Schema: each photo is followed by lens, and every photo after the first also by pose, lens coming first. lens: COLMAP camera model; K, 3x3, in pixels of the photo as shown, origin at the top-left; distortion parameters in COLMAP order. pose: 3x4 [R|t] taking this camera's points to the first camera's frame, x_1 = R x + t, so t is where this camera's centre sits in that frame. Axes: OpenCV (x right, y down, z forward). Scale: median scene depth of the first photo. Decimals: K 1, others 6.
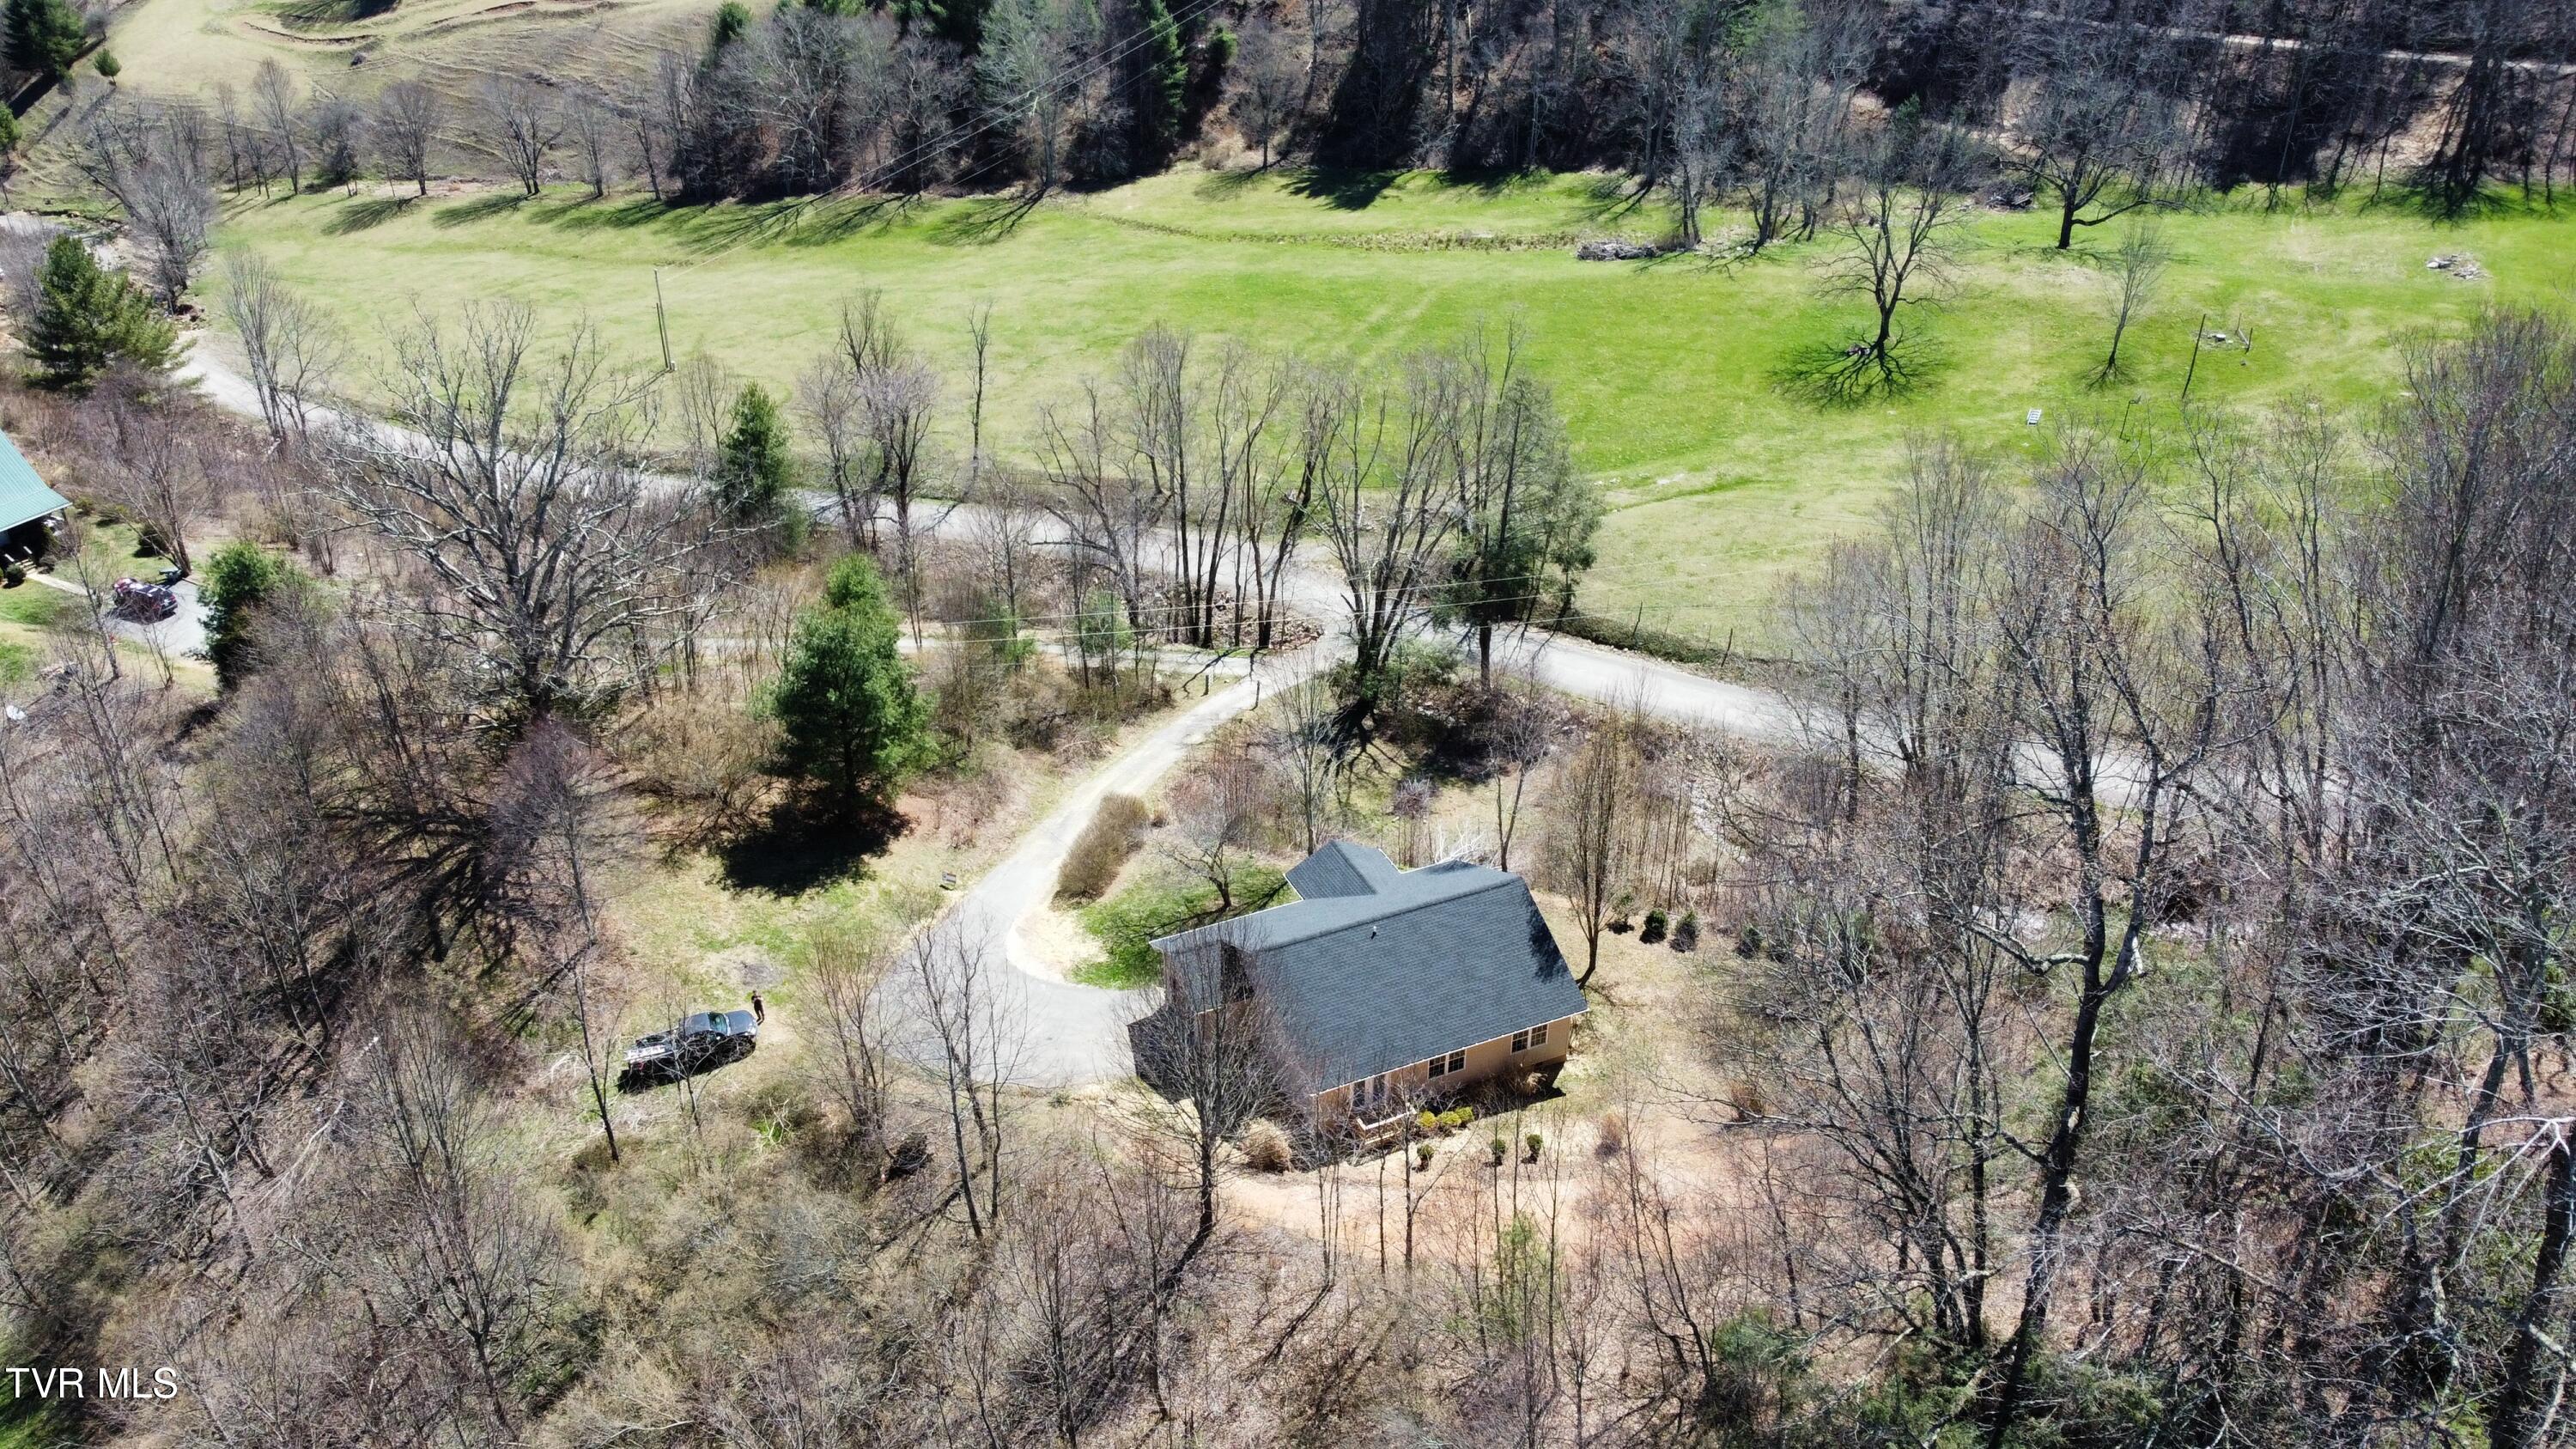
lens RADIAL K [[1912.3, 0, 1251.3], [0, 1912.3, 721.3], [0, 0, 1]] dist [0.006700, 0.004109]
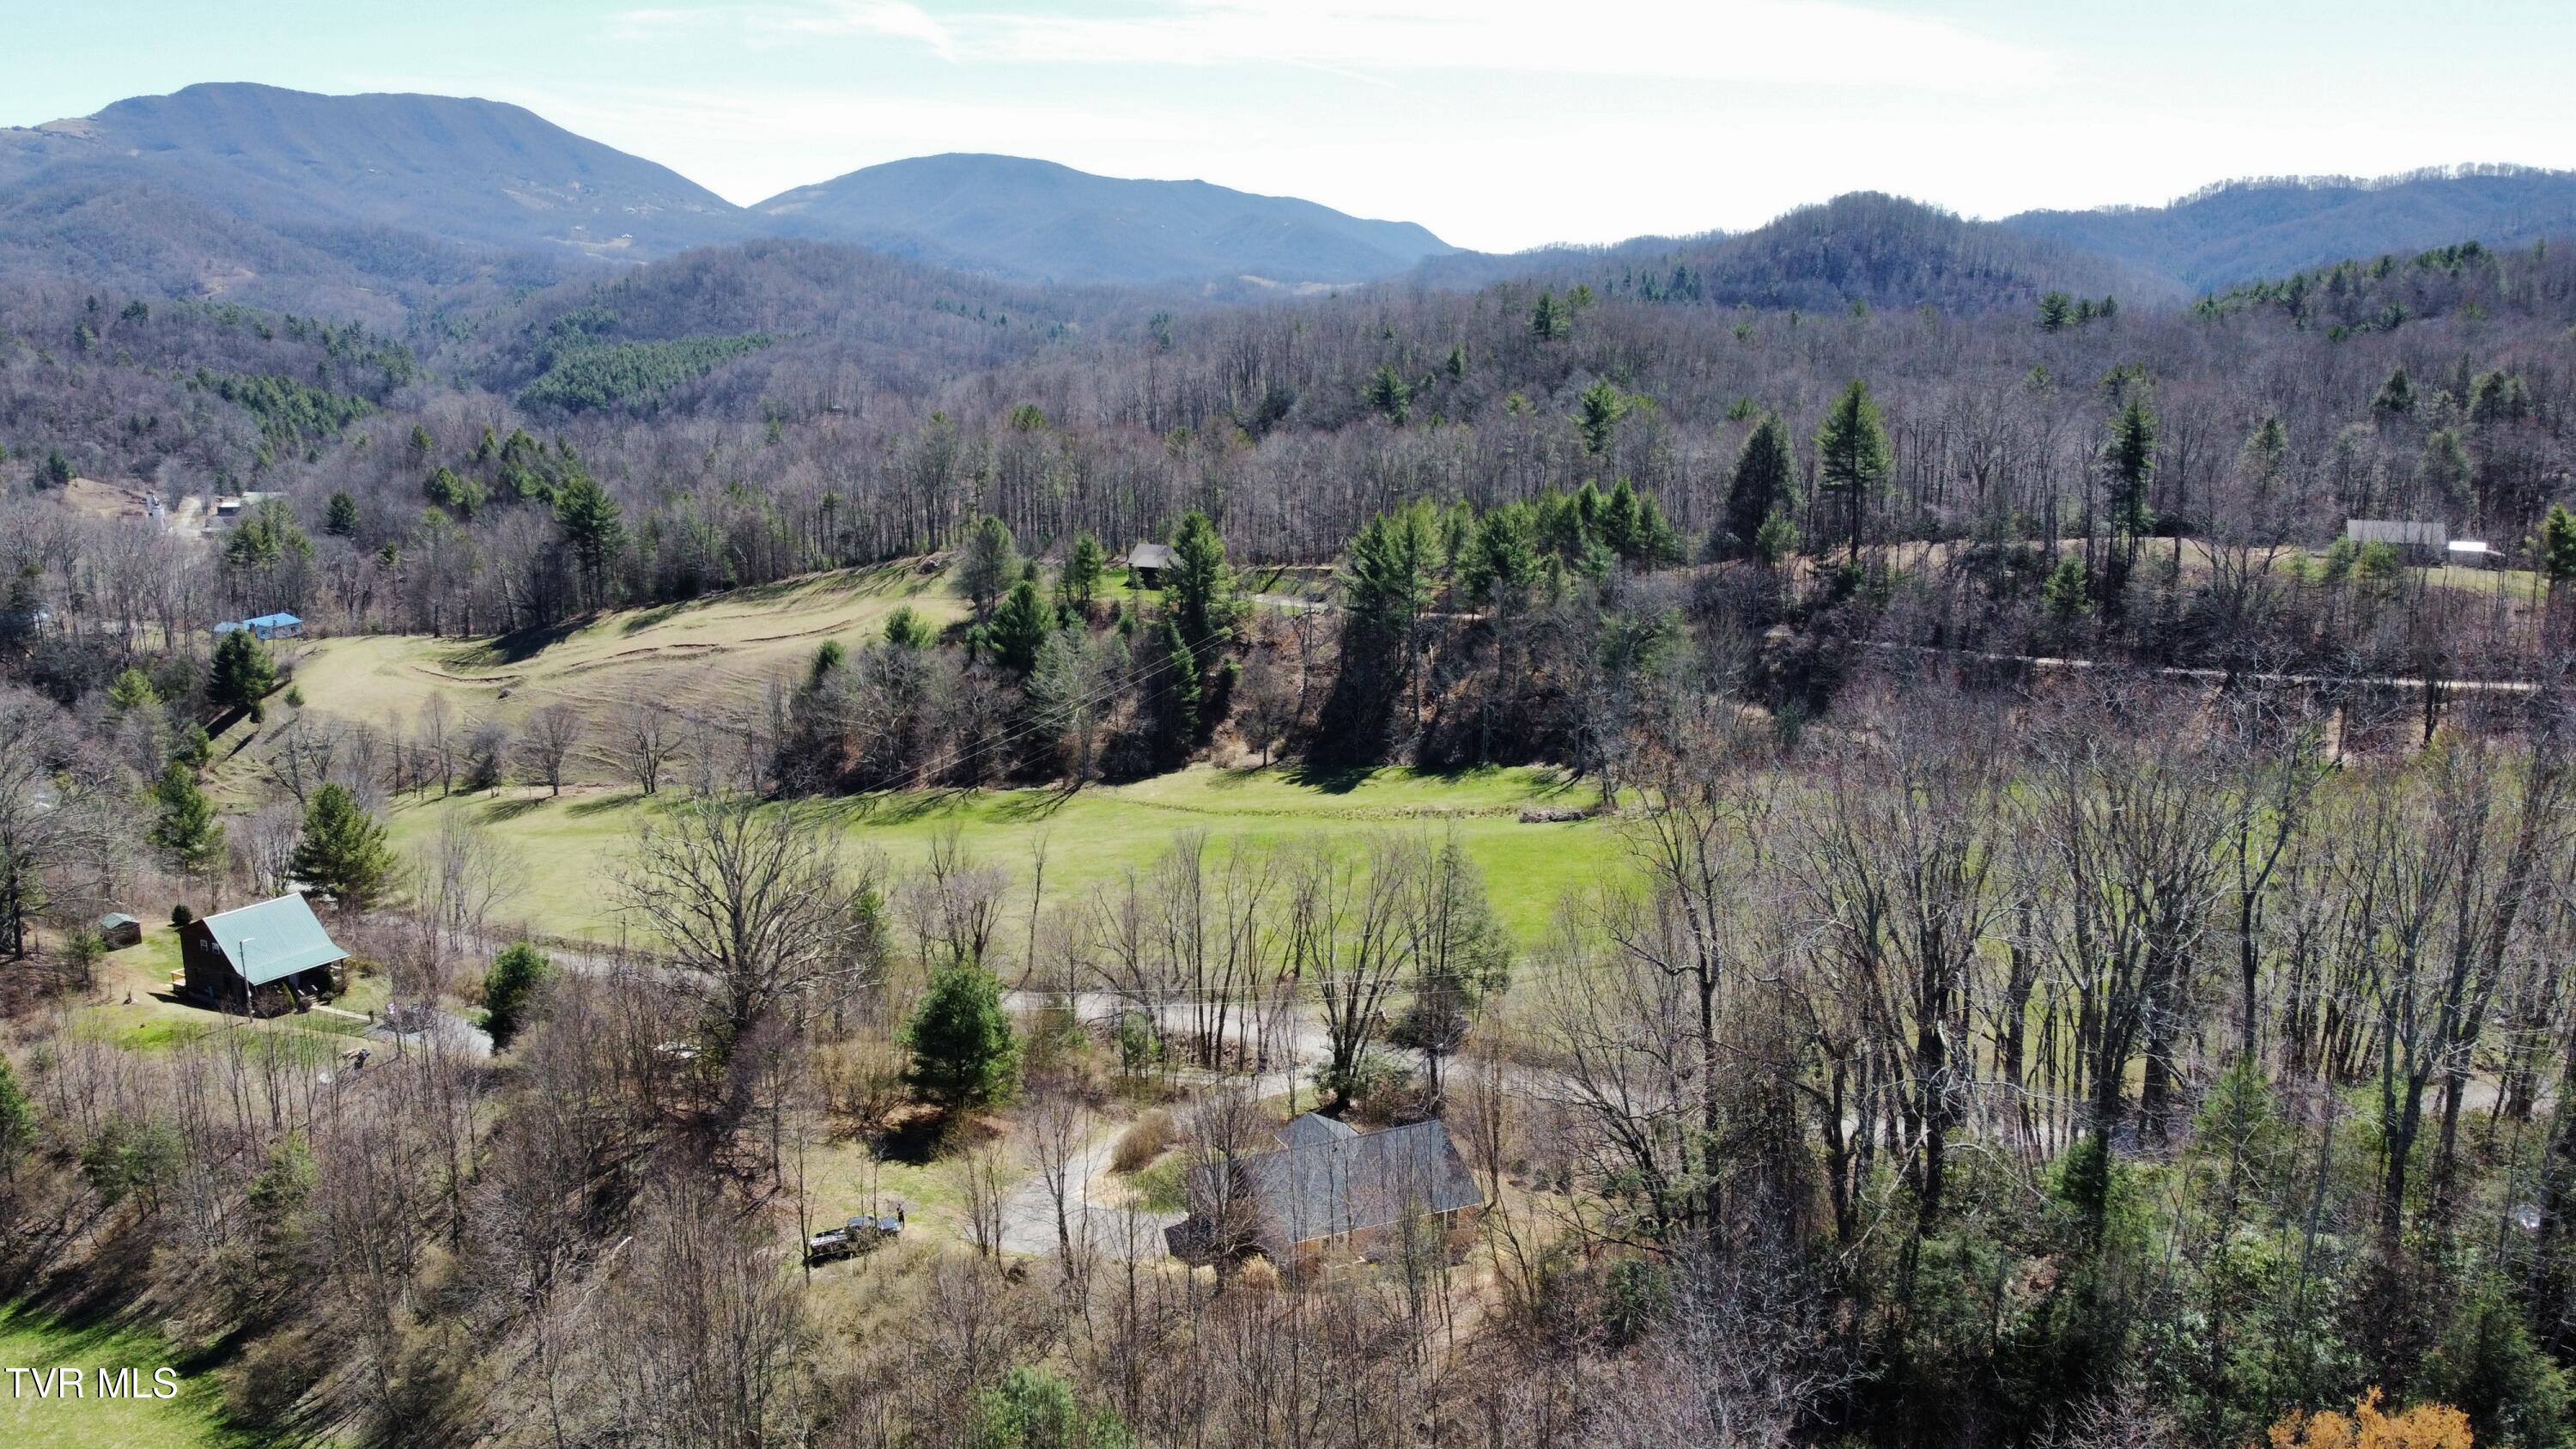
lens RADIAL K [[1930.6, 0, 1248.1], [0, 1930.6, 786.6], [0, 0, 1]] dist [0.017285, 0.004639]
pose [[0.999993, -0.000424, -0.003749, 0.001192], [-0.000749, 0.951579, -0.307404, 0.098085], [0.003698, 0.307405, 0.951572, -0.155747]]
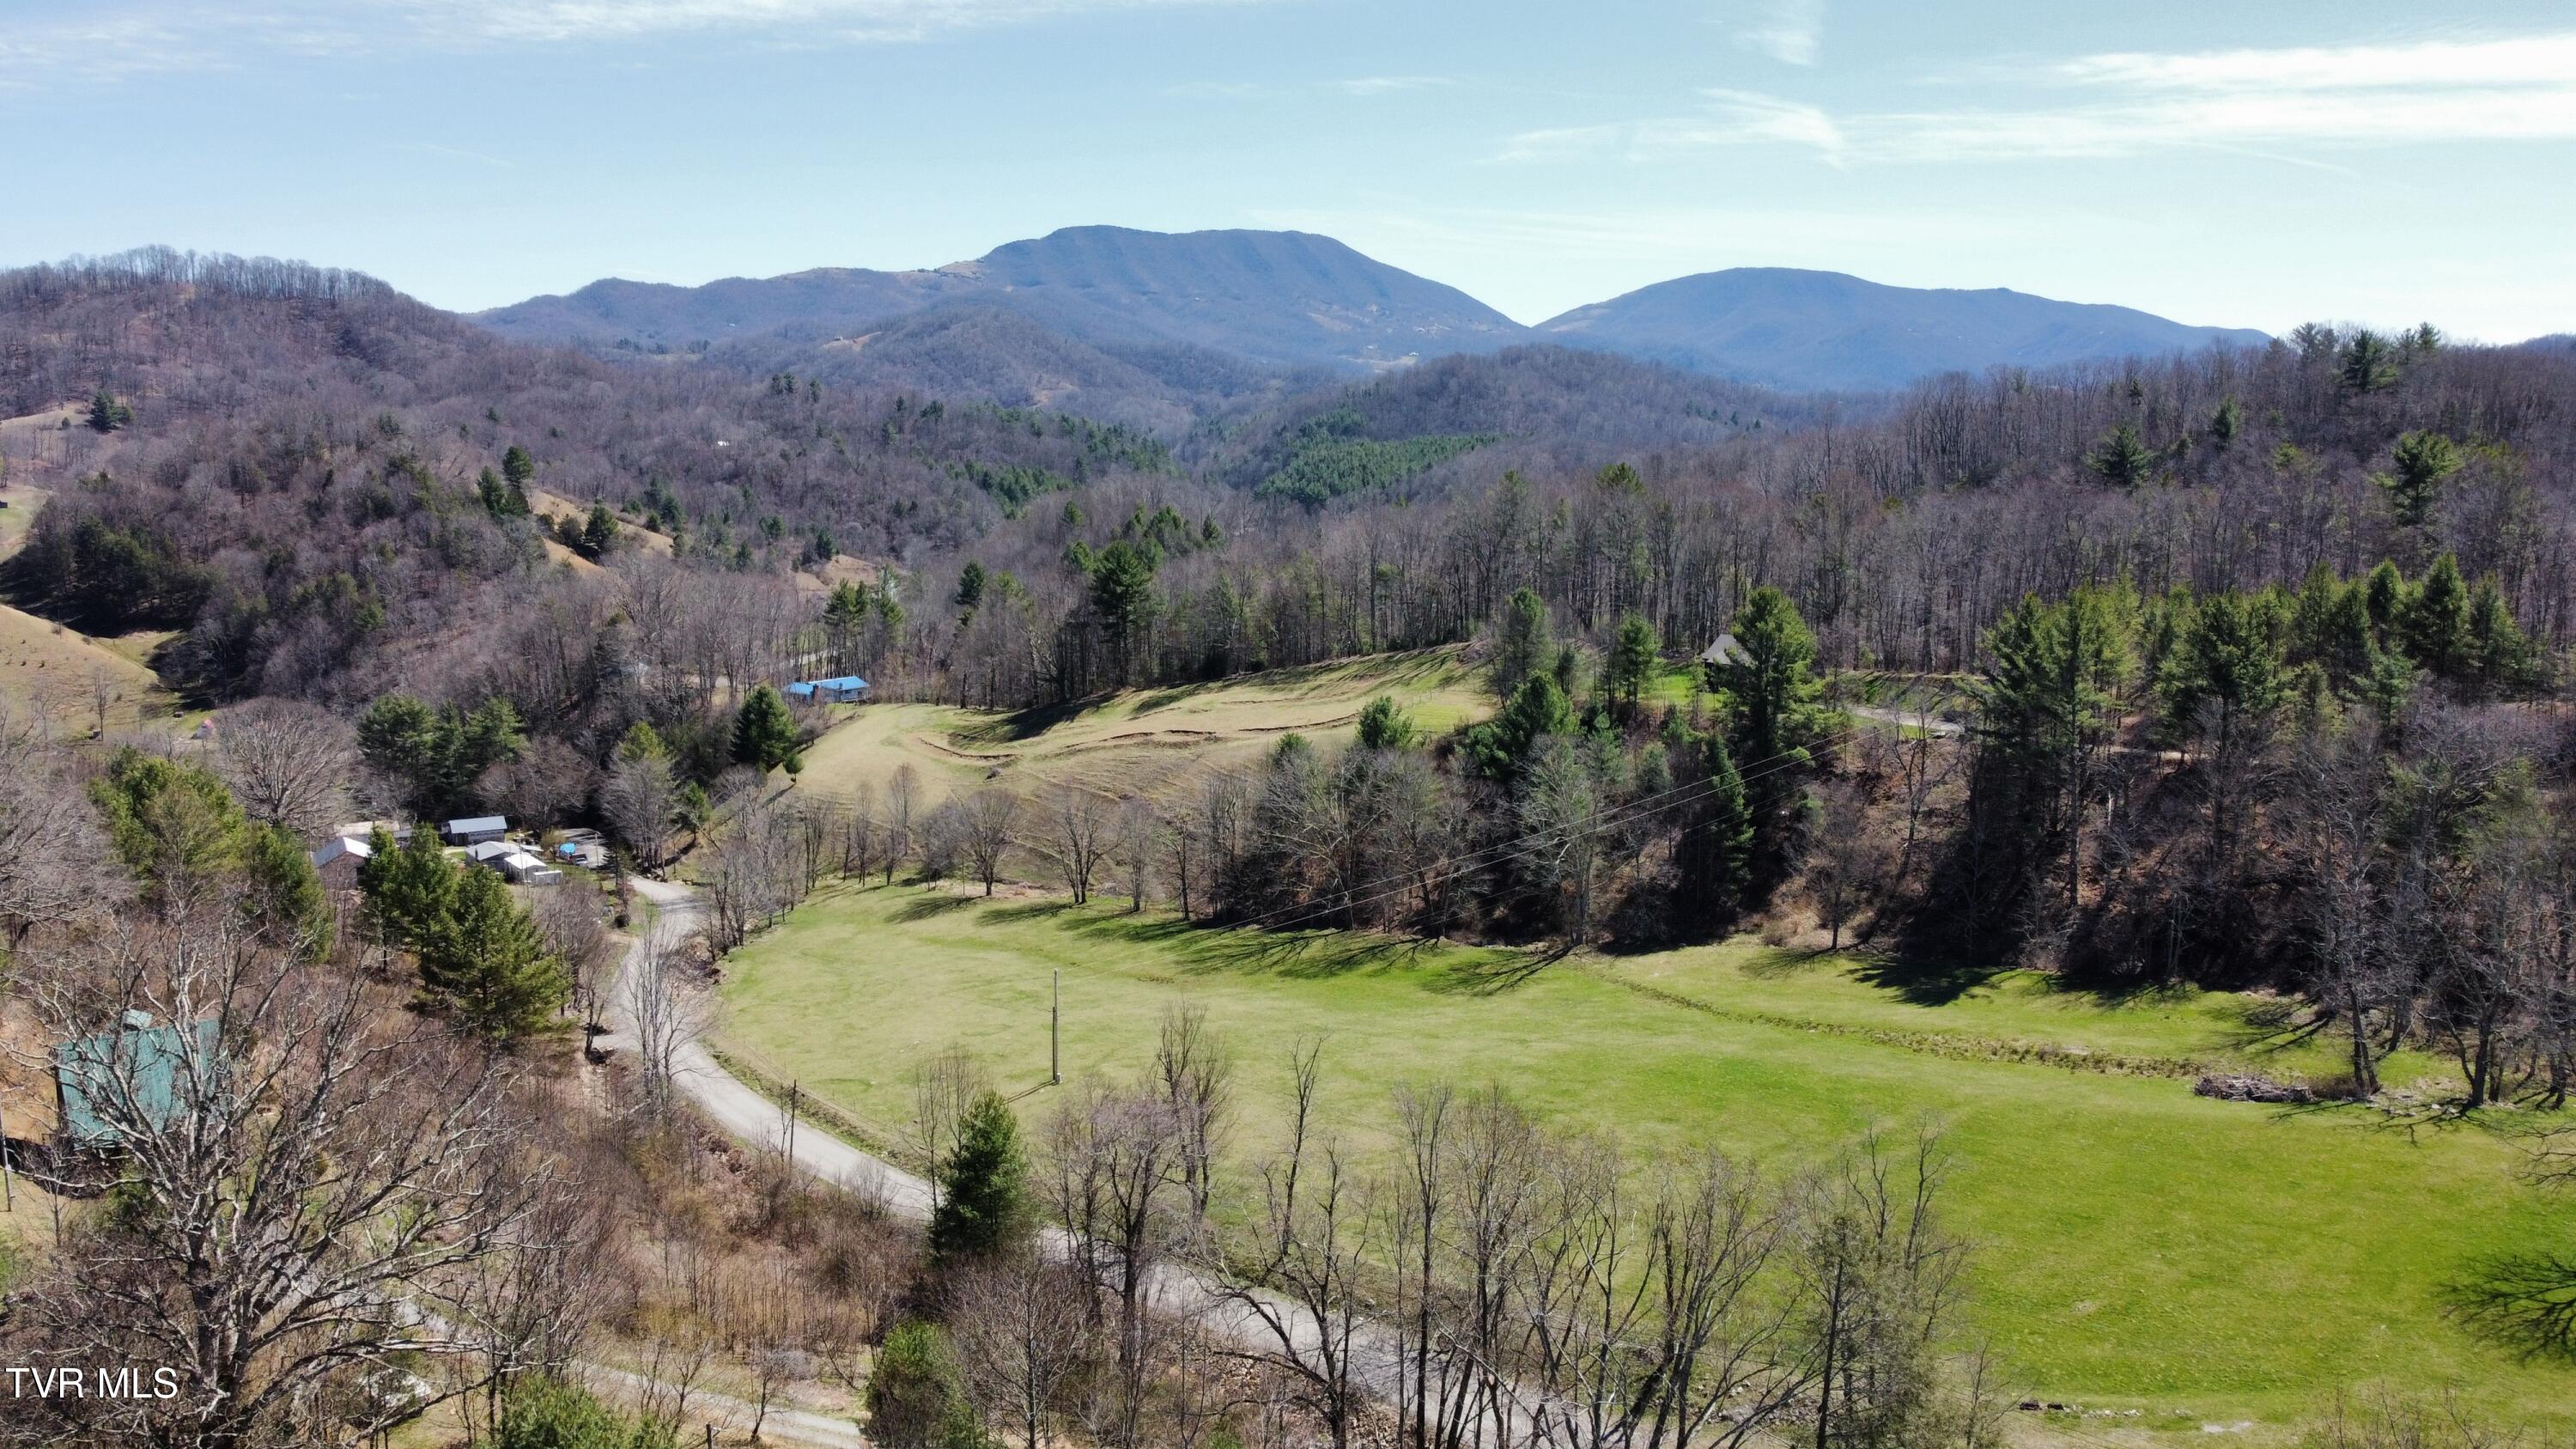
lens RADIAL K [[1930.3, 0, 1288.0], [0, 1930.3, 724.5], [0, 0, 1]] dist [-0.004860, -0.005481]
pose [[0.926214, 0.058856, -0.372375, 0.095465], [-0.201085, 0.912627, -0.355917, -0.030555], [0.318892, 0.404535, 0.857123, 0.161411]]
